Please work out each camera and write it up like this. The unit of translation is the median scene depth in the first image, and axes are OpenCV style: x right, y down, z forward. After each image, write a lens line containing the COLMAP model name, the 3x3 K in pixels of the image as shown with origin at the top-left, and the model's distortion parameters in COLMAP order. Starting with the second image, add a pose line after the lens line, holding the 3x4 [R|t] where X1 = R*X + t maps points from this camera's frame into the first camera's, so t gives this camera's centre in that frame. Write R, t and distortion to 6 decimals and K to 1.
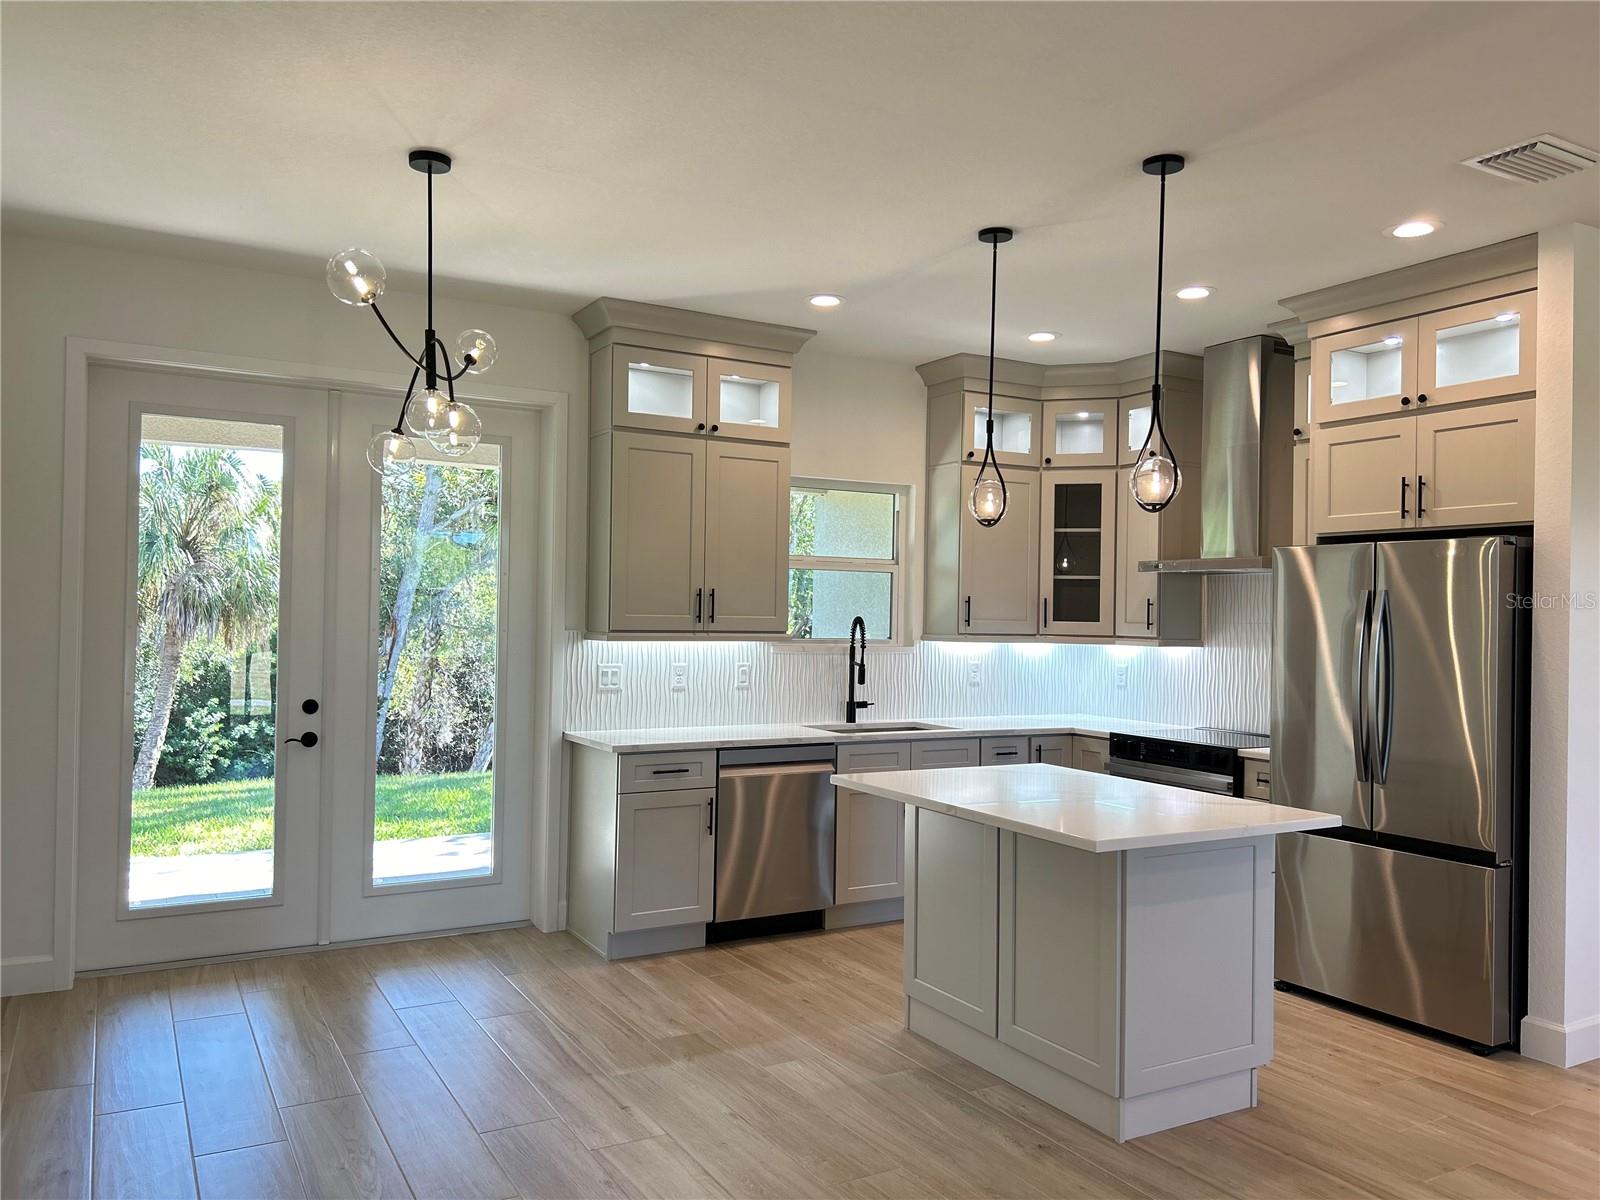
lens RADIAL K [[1203.4, 0, 807.0], [0, 1203.4, 599.9], [0, 0, 1]] dist [0.064771, -0.075458]
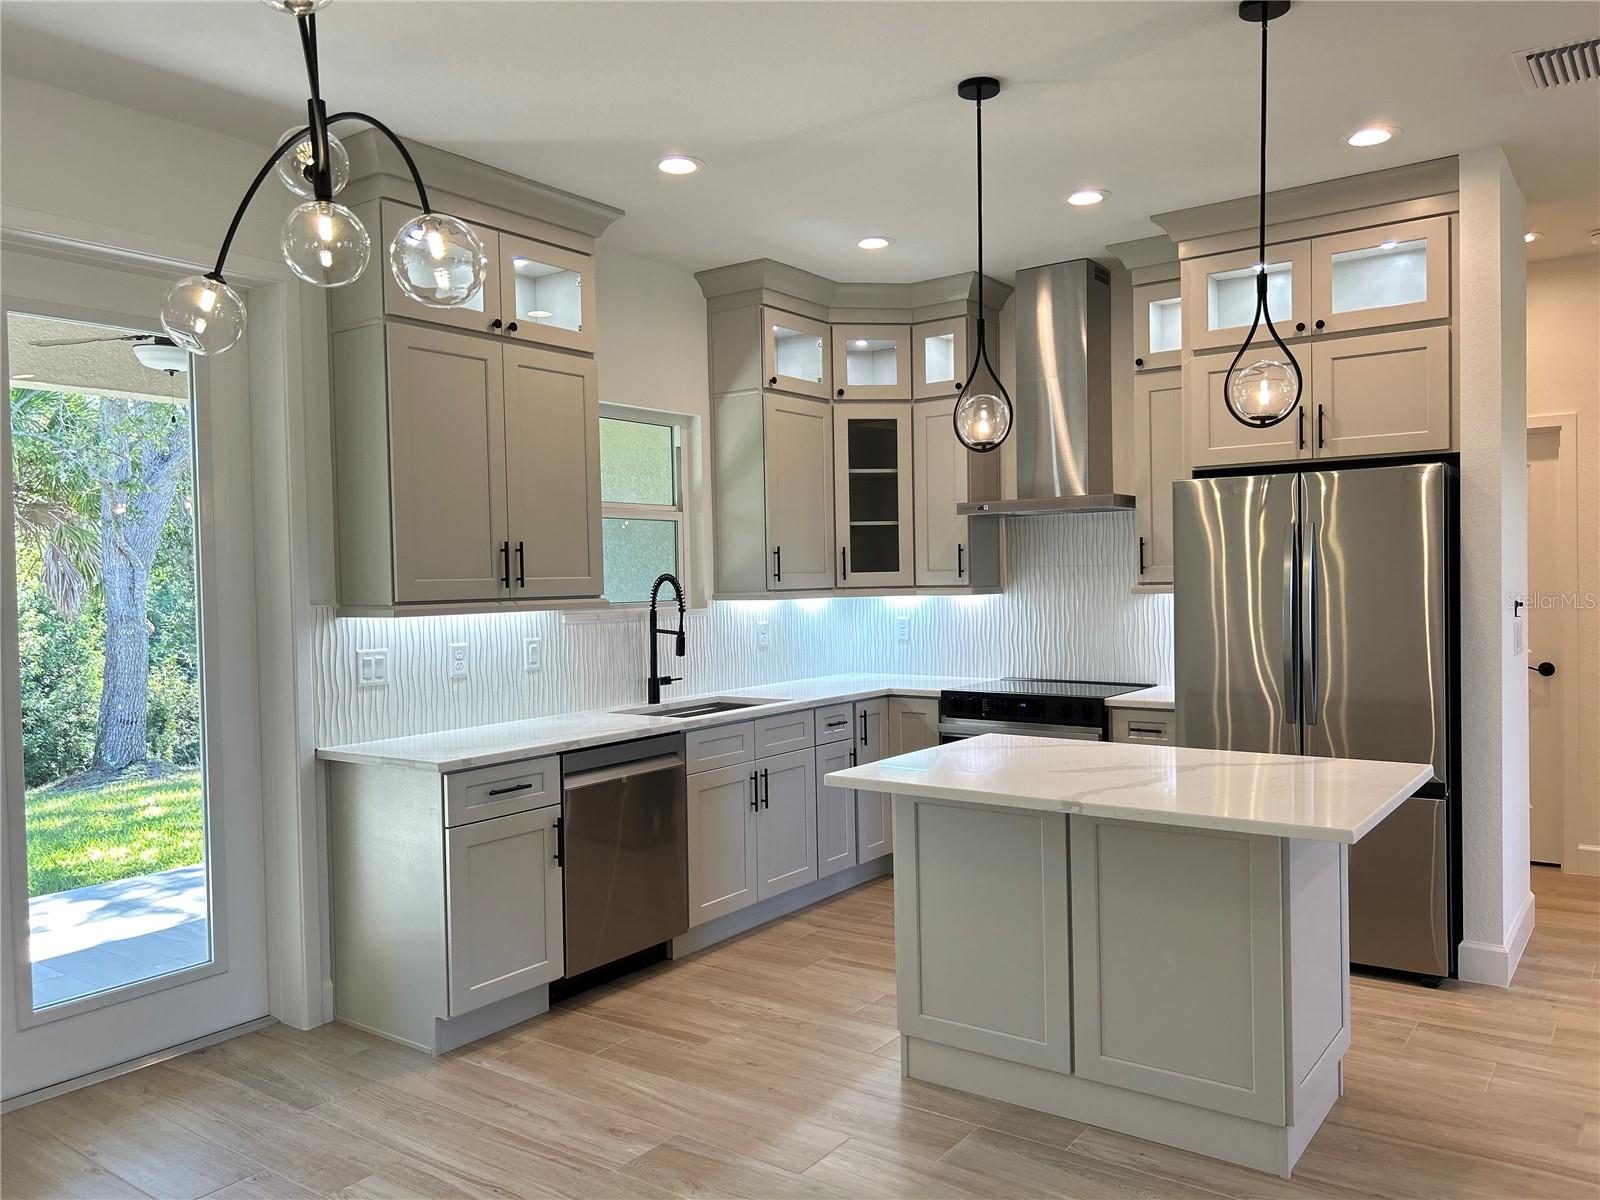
lens RADIAL K [[1200.8, 0, 802.9], [0, 1200.8, 606.6], [0, 0, 1]] dist [0.057276, -0.062611]
pose [[0.911969, -0.045332, 0.407747, -0.226388], [0.030207, 0.998598, 0.043459, 0.003643], [-0.409146, -0.027316, 0.912060, 0.233539]]
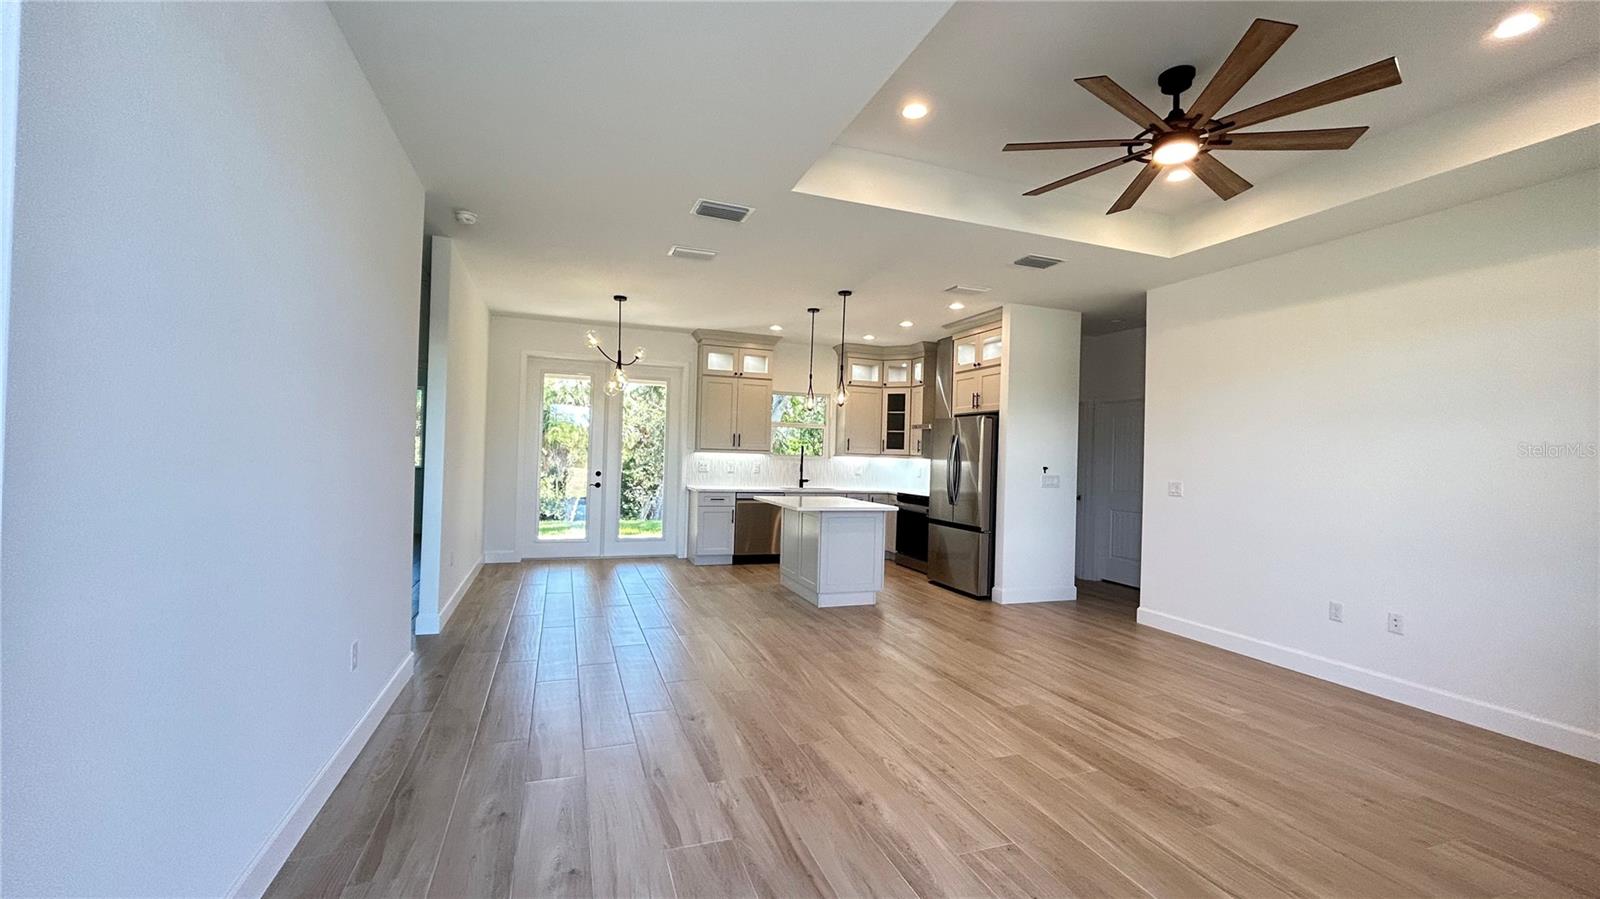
lens RADIAL K [[649.9, 0, 800.9], [0, 649.9, 446.5], [0, 0, 1]] dist [0.002659, 0.000382]
pose [[0.985710, 0.010126, -0.168144, 0.298624], [-0.010902, 0.999934, -0.003694, 0.022438], [0.168095, 0.005475, 0.985756, -0.404221]]
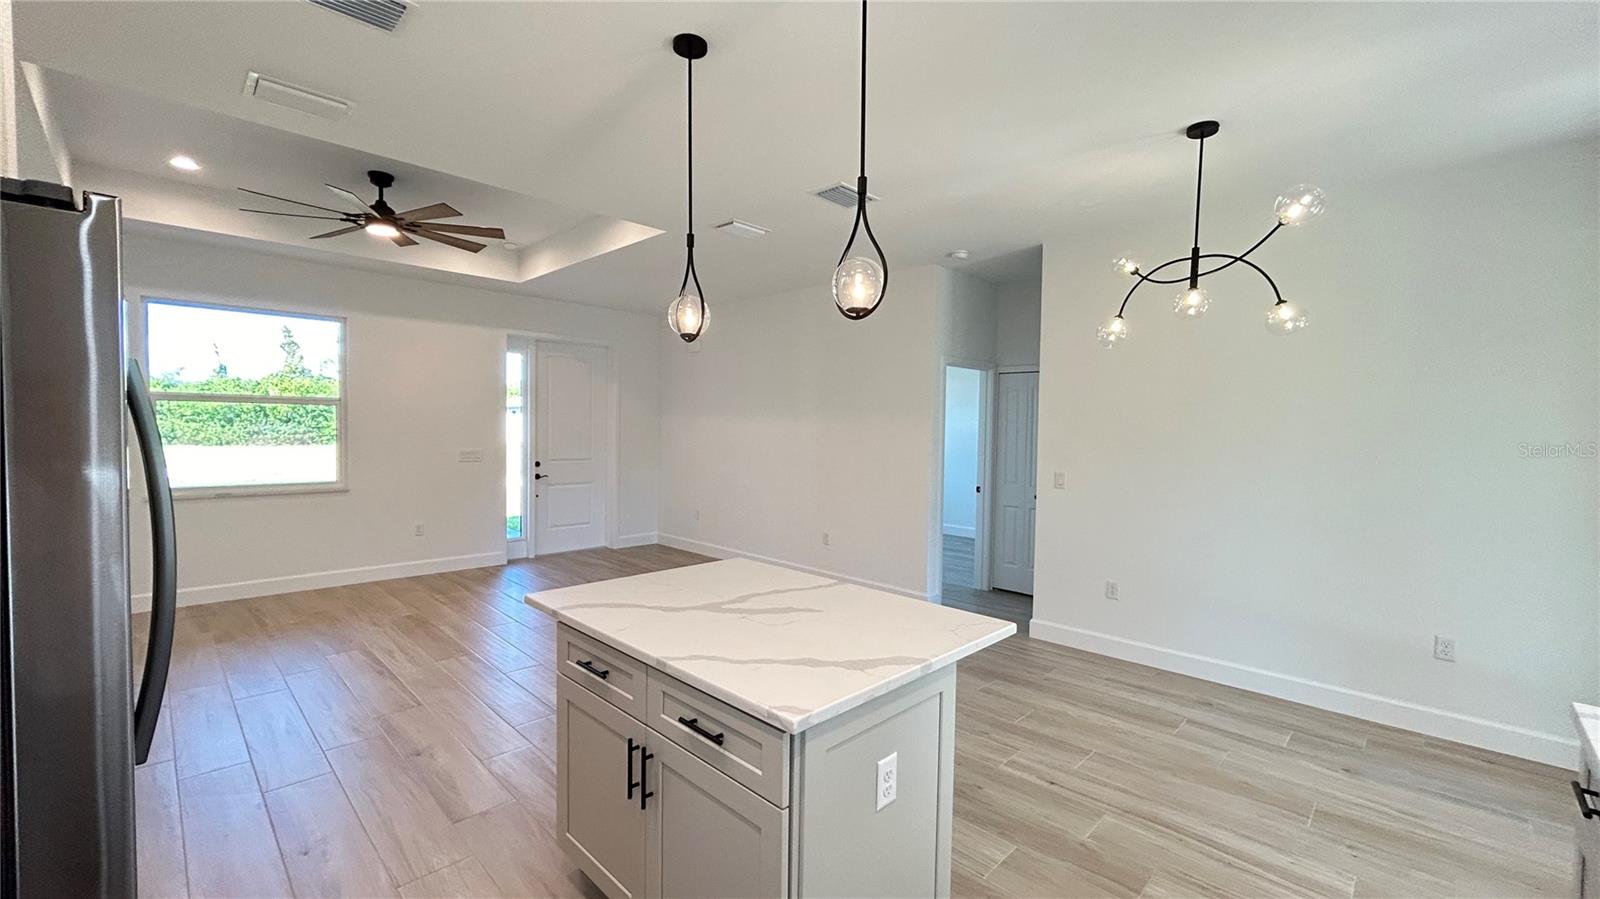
lens RADIAL K [[651.0, 0, 796.0], [0, 651.0, 447.9], [0, 0, 1]] dist [-0.000841, -0.000009]
pose [[-0.964548, -0.022806, -0.262922, 0.227016], [-0.028594, 0.999425, 0.018210, 0.010940], [0.262356, 0.025083, -0.964645, 1.063280]]
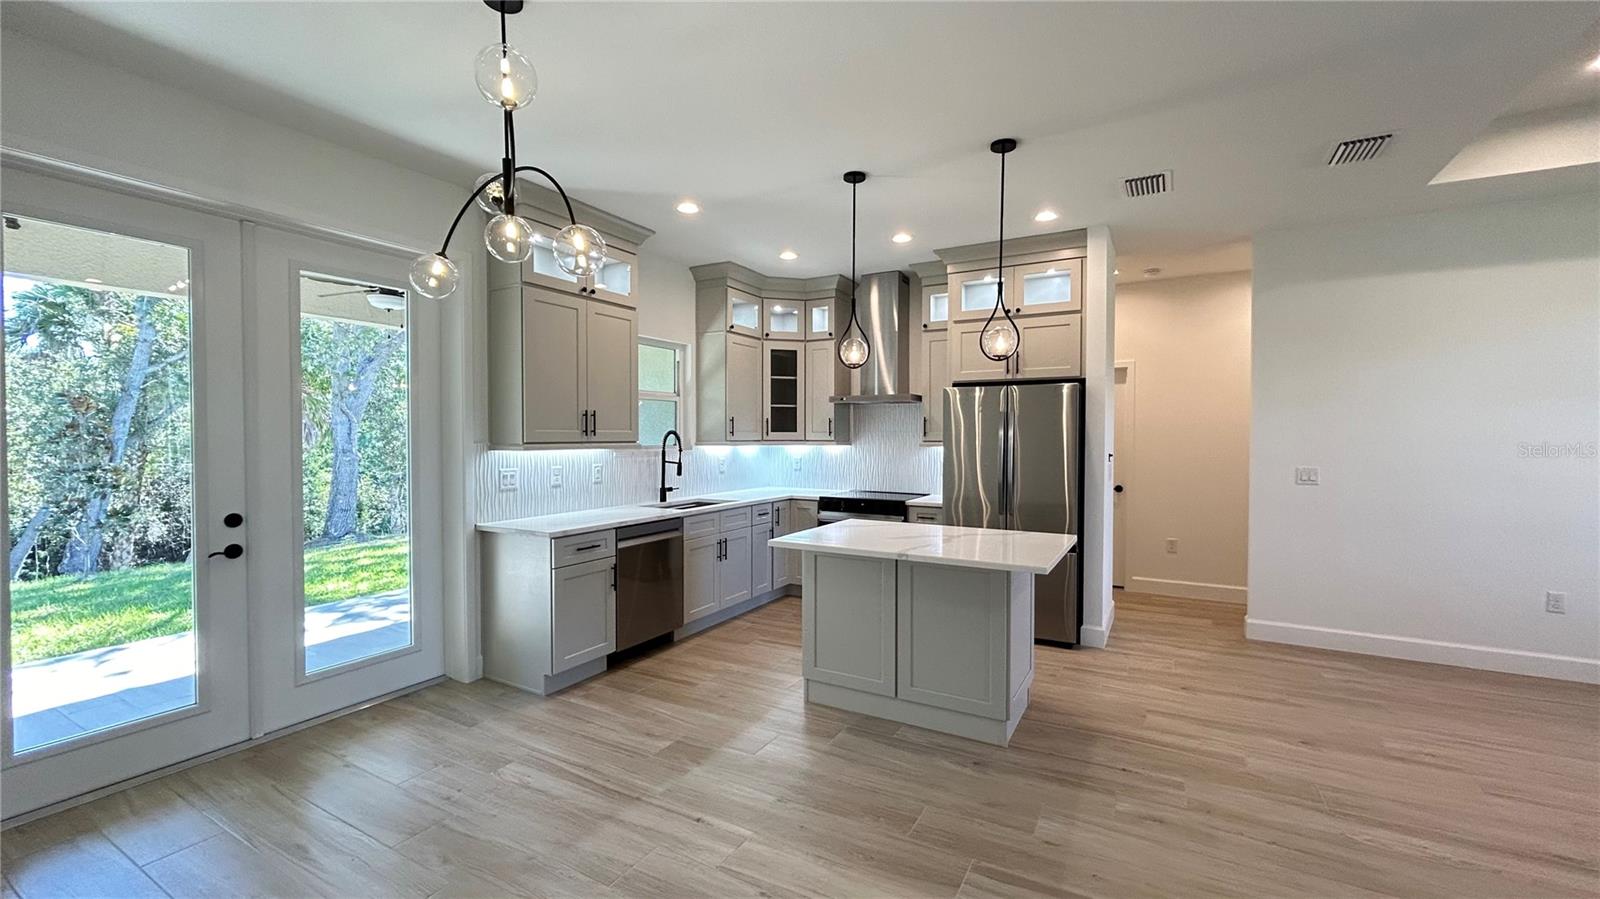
lens RADIAL K [[650.0, 0, 801.7], [0, 650.0, 449.0], [0, 0, 1]] dist [0.000383, 0.000378]
pose [[0.860501, -0.025950, 0.508788, -0.250870], [0.006557, 0.999183, 0.039871, 0.006155], [-0.509407, -0.030973, 0.859968, 0.244980]]
